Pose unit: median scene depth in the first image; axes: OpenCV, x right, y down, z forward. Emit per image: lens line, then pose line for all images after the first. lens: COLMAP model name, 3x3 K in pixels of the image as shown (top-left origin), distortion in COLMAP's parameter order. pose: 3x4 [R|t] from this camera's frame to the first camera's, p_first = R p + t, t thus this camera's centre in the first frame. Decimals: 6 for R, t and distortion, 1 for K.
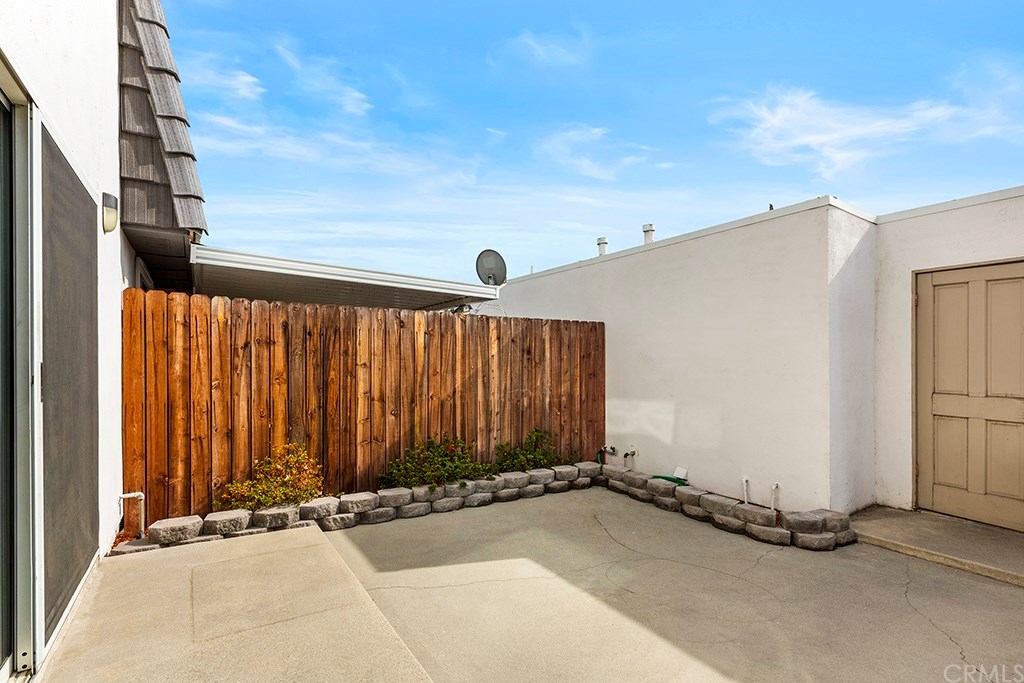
lens RADIAL K [[476.3, 0, 493.2], [0, 476.3, 362.7], [0, 0, 1]] dist [0.005972, -0.001145]
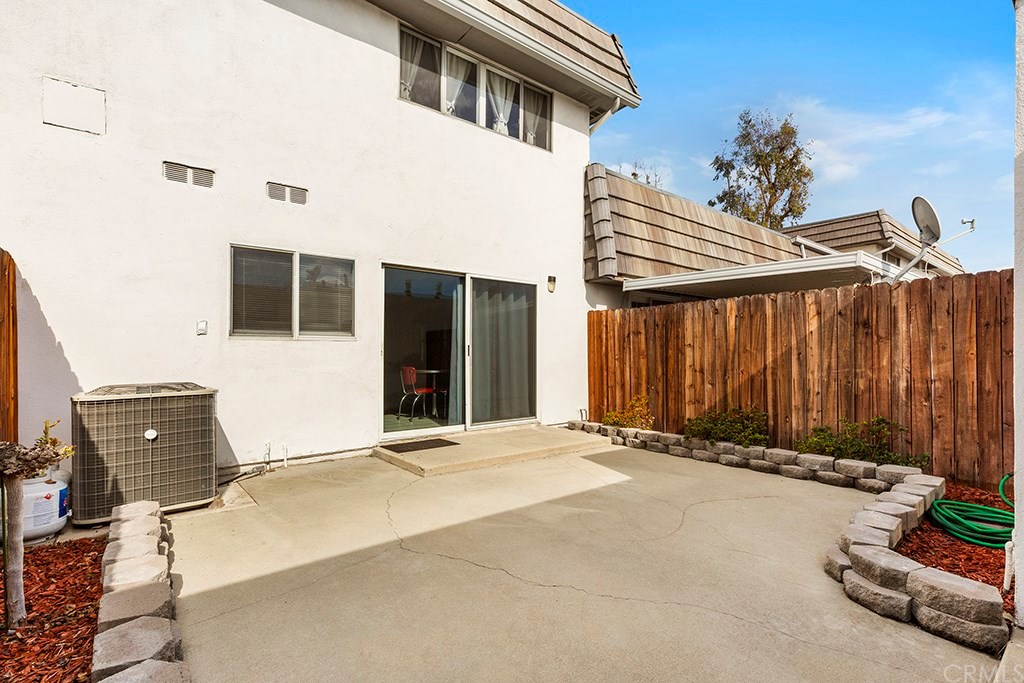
lens RADIAL K [[476.3, 0, 519.0], [0, 476.3, 352.1], [0, 0, 1]] dist [0.005972, -0.001145]
pose [[0.122822, -0.012042, -0.992356, 0.957803], [0.010524, 0.999886, -0.010831, 0.032406], [0.992373, -0.009113, 0.122935, 0.332948]]
